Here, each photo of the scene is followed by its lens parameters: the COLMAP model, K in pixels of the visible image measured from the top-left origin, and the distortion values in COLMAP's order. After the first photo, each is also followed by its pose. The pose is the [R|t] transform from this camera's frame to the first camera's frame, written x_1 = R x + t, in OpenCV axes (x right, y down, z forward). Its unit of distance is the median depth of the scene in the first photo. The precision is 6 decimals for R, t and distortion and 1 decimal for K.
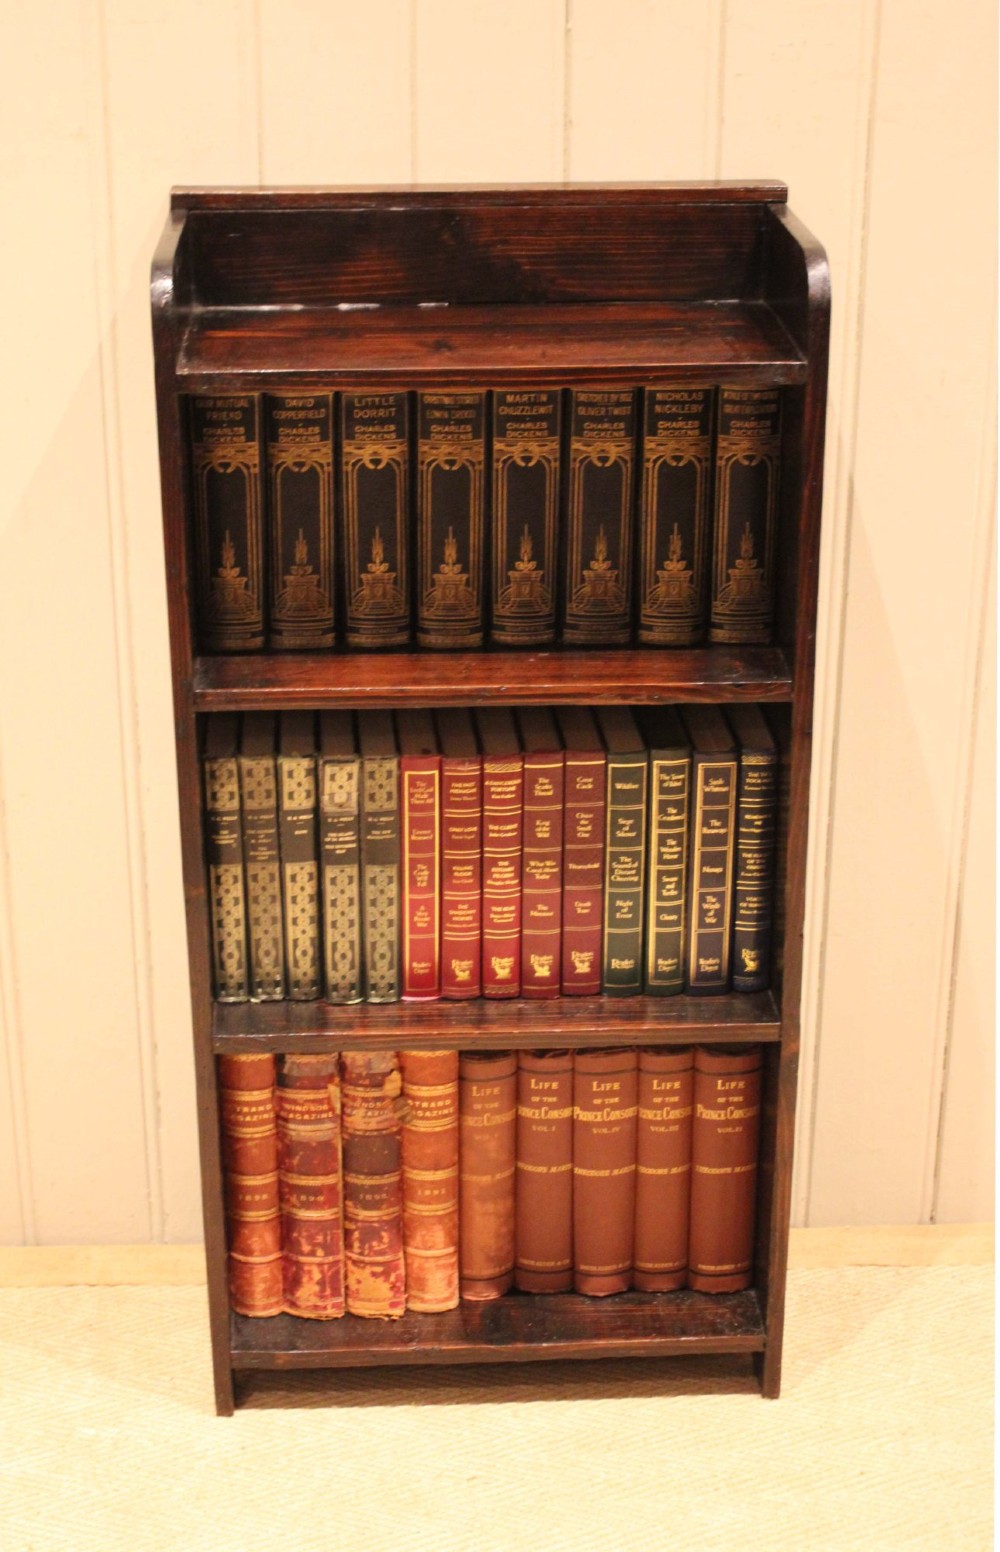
lens RADIAL K [[2515.3, 0, 356.3], [0, 2515.3, 714.4], [0, 0, 1]] dist [-0.031033, 0.013143]
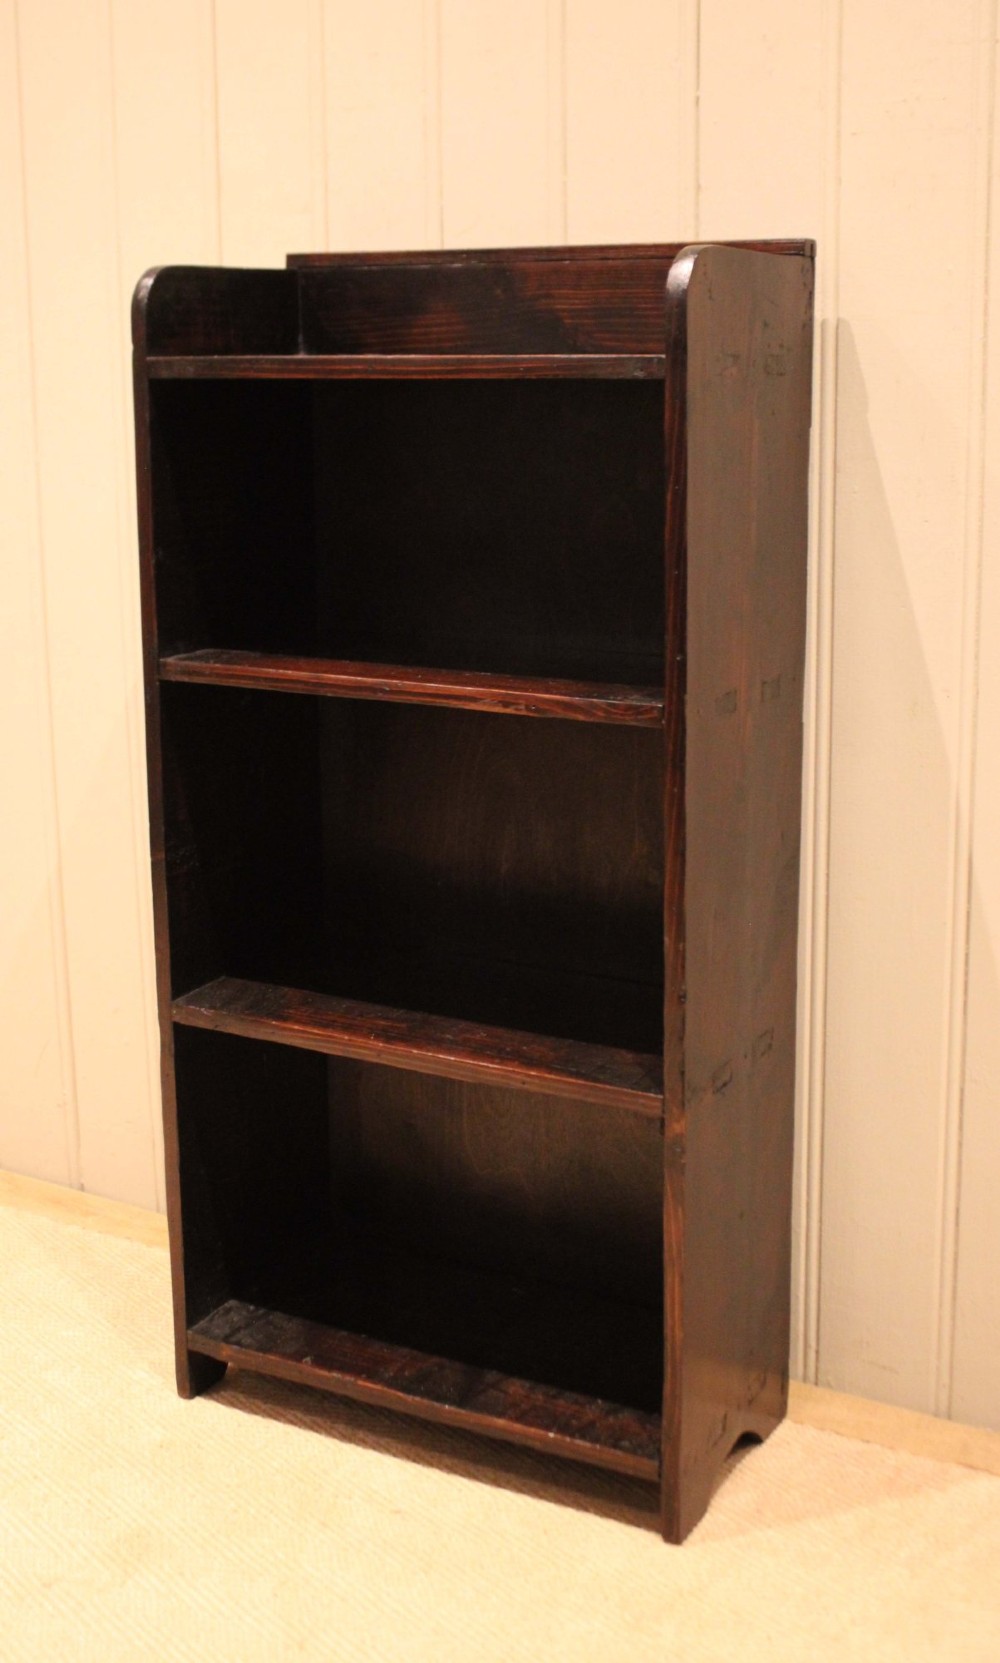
lens RADIAL K [[2014.1, 0, 460.4], [0, 2014.1, 724.0], [0, 0, 1]] dist [-0.057505, -0.005522]
pose [[0.858385, 0.100730, -0.503020, 0.462650], [-0.193536, 0.971665, -0.135685, 0.104550], [0.475100, 0.213823, 0.853557, 0.305511]]
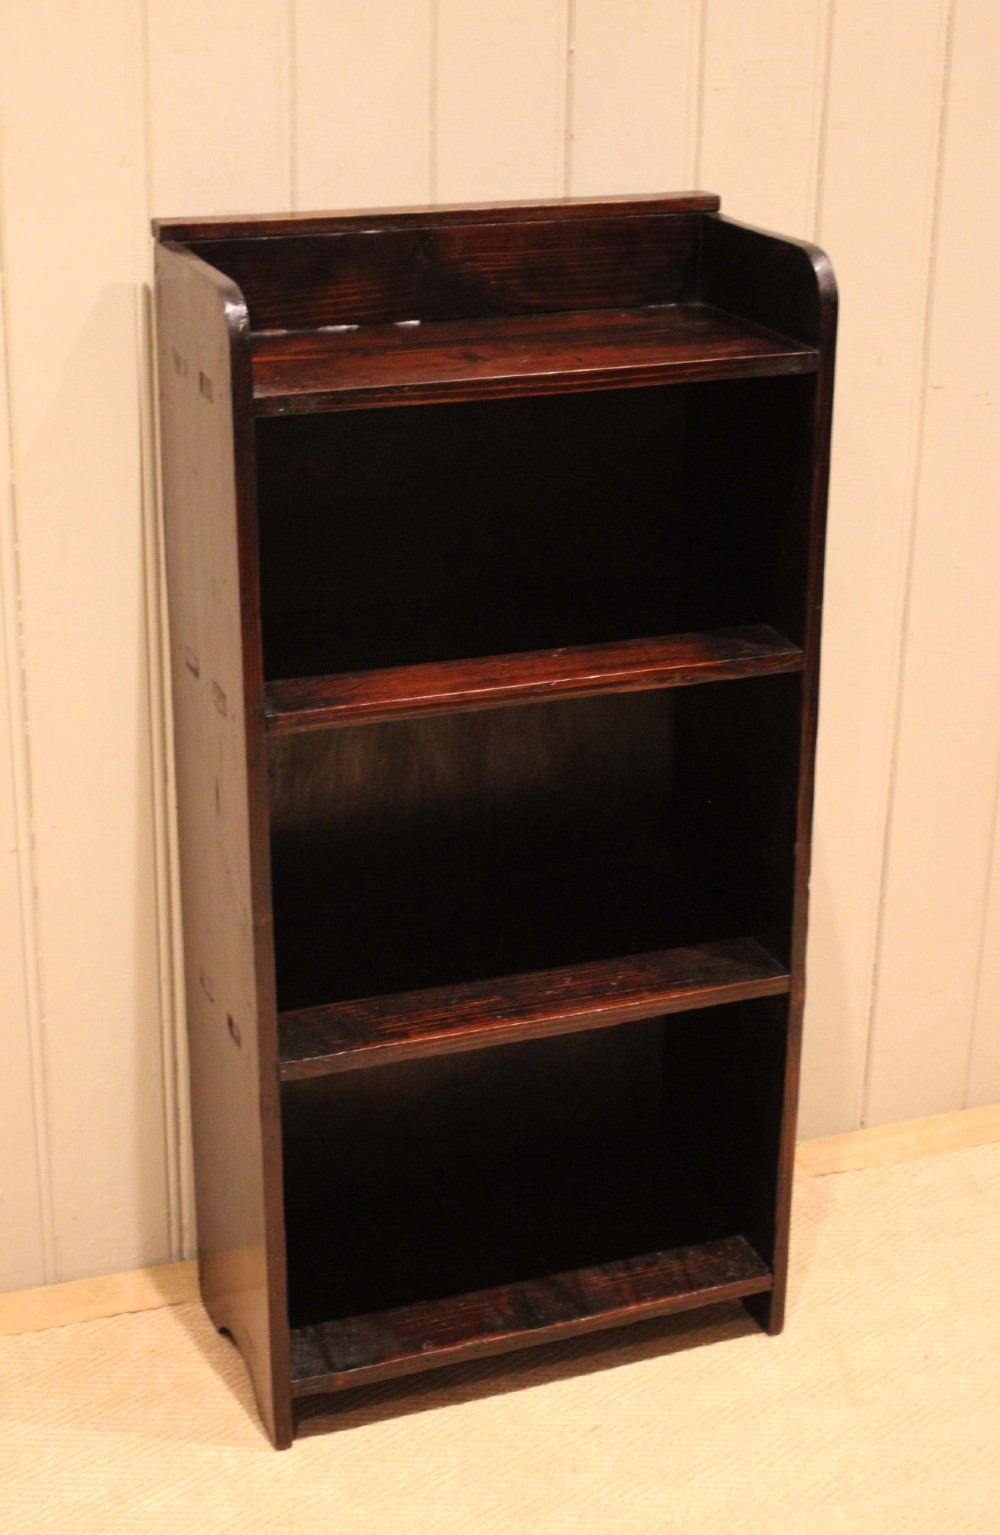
lens RADIAL K [[2339.6, 0, 359.7], [0, 2339.6, 620.9], [0, 0, 1]] dist [-0.027430, -0.037758]
pose [[0.953623, -0.088527, 0.287691, -0.275525], [0.103468, 0.993940, -0.037120, -0.008126], [-0.282661, 0.065165, 0.957004, 0.096662]]
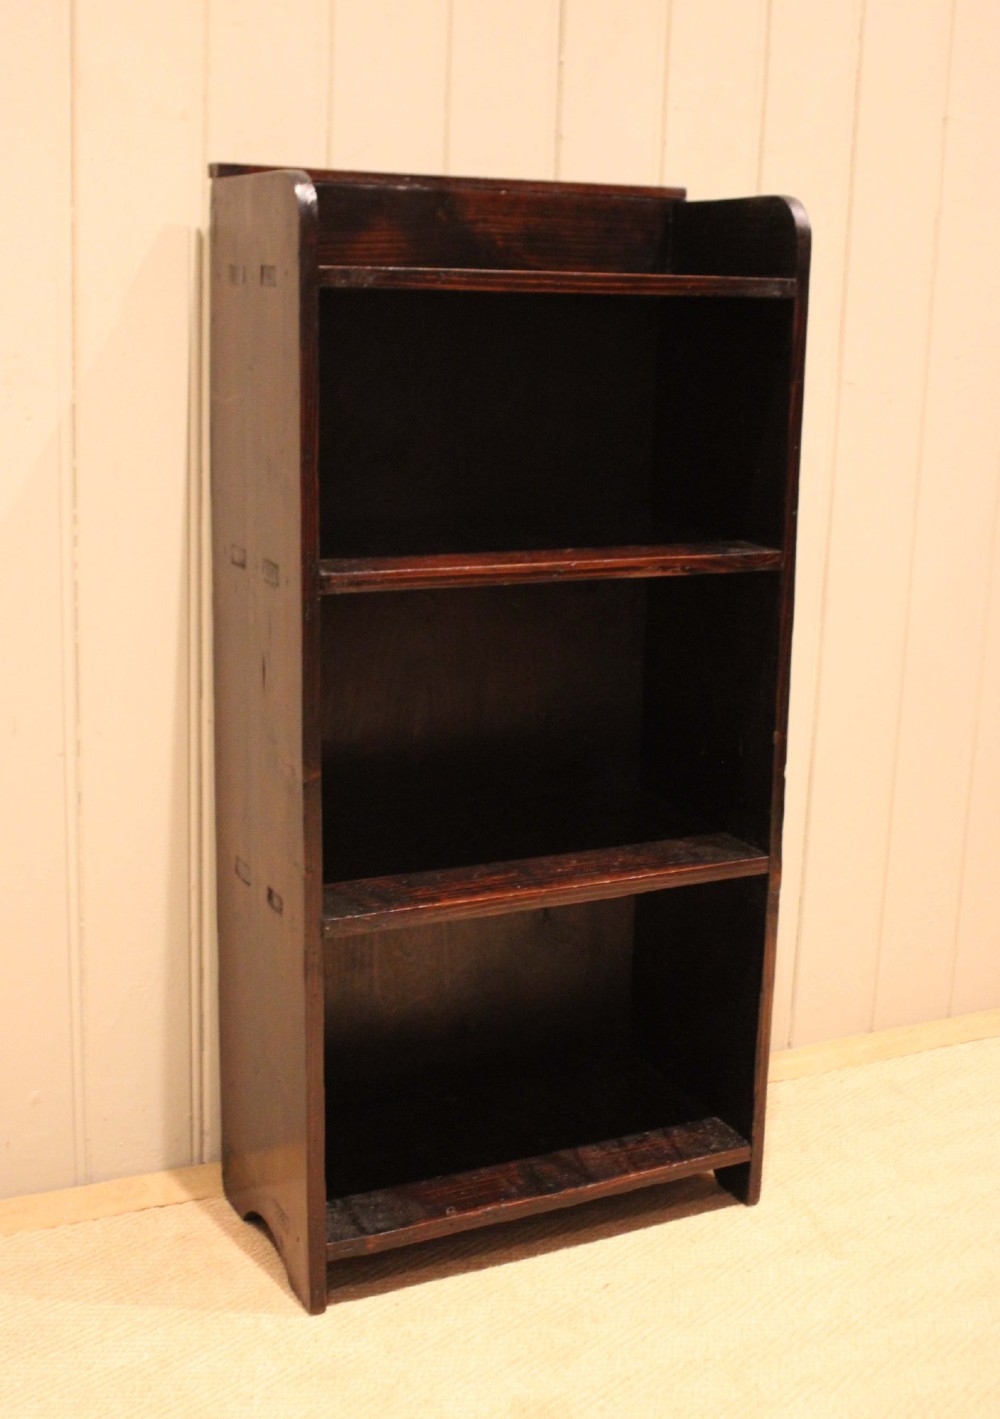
lens RADIAL K [[1746.5, 0, 423.0], [0, 1746.5, 606.8], [0, 0, 1]] dist [-0.057310, 0.012865]
pose [[0.915816, -0.040949, 0.399505, -0.304105], [0.116302, 0.979202, -0.166242, 0.125100], [-0.384389, 0.198710, 0.901532, 0.299058]]
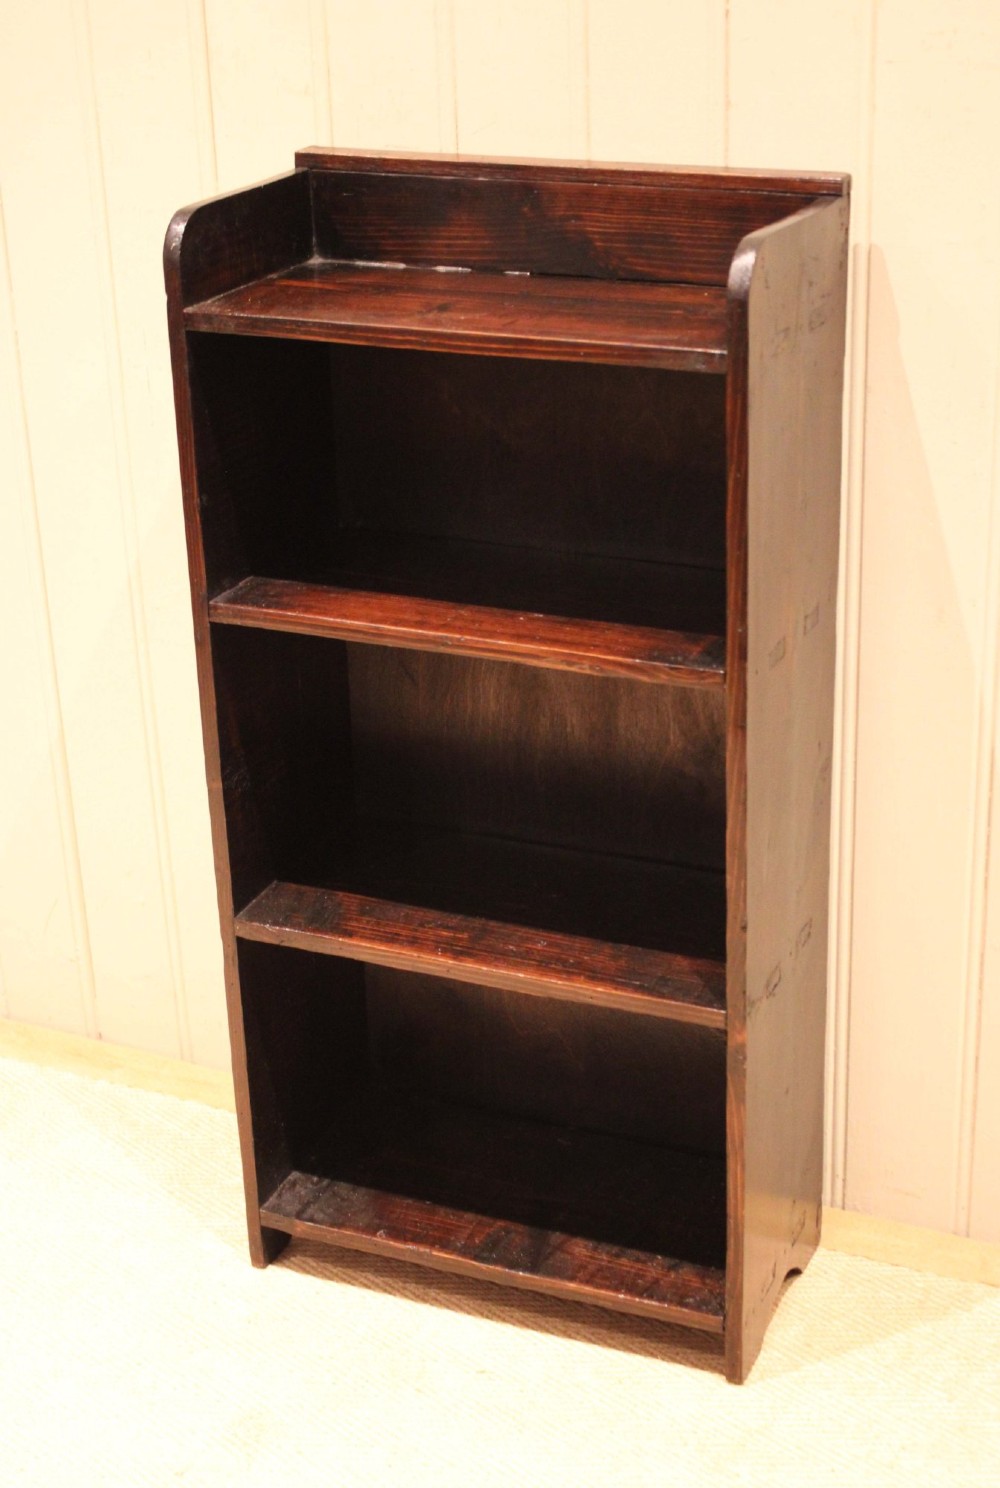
lens RADIAL K [[2323.6, 0, 502.7], [0, 2323.6, 714.6], [0, 0, 1]] dist [-0.009698, 0.057928]
pose [[0.906842, 0.151159, -0.393431, 0.436027], [-0.143464, 0.988437, 0.049087, -0.027662], [0.396301, 0.011929, 0.918043, 0.109250]]
